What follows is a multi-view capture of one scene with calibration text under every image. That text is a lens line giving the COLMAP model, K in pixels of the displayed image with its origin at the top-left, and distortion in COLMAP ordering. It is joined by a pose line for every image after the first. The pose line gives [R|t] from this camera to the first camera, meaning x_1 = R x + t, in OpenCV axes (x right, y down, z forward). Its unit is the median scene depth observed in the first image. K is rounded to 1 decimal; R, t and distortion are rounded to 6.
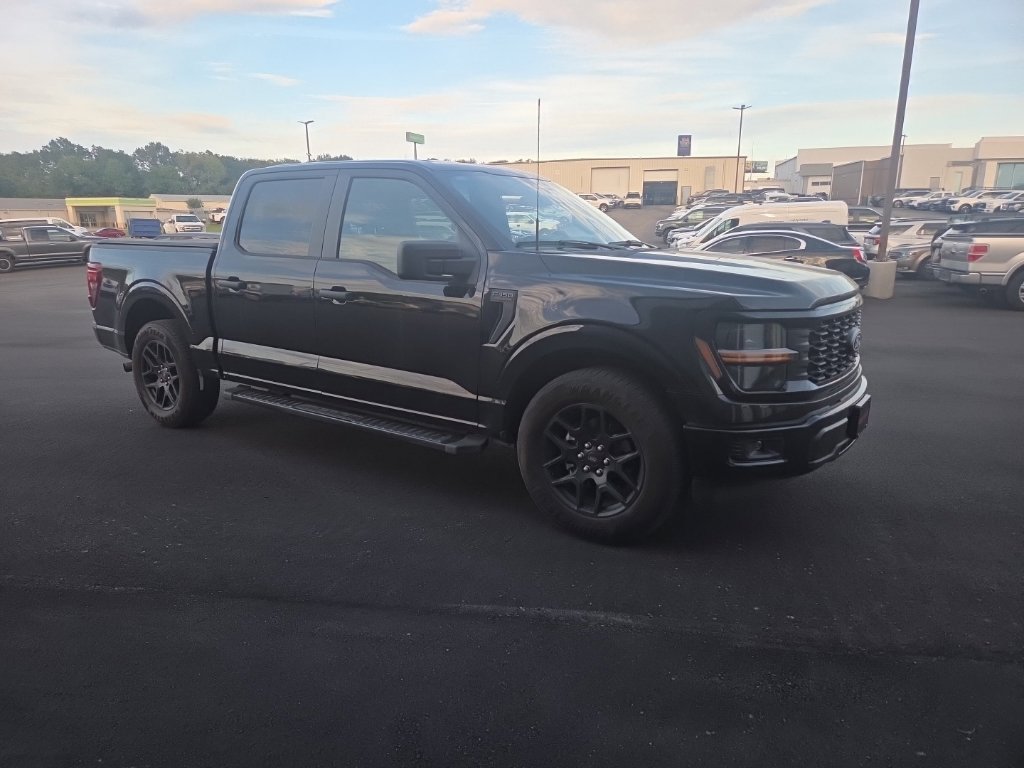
lens RADIAL K [[698.2, 0, 490.3], [0, 698.2, 389.5], [0, 0, 1]] dist [0.082218, -0.071651]
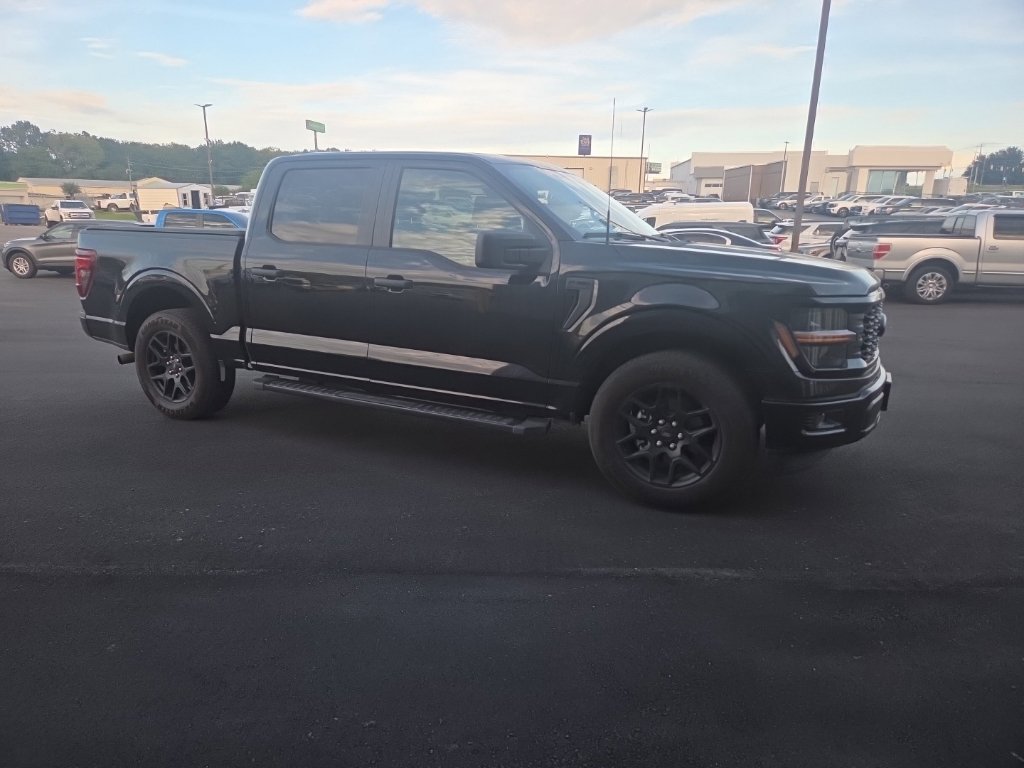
lens RADIAL K [[698.2, 0, 491.9], [0, 698.2, 395.5], [0, 0, 1]] dist [0.082218, -0.071651]
pose [[0.990180, -0.017414, 0.138707, -0.167131], [0.015307, 0.999751, 0.016243, 0.010610], [-0.138955, -0.013960, 0.990200, -0.023782]]
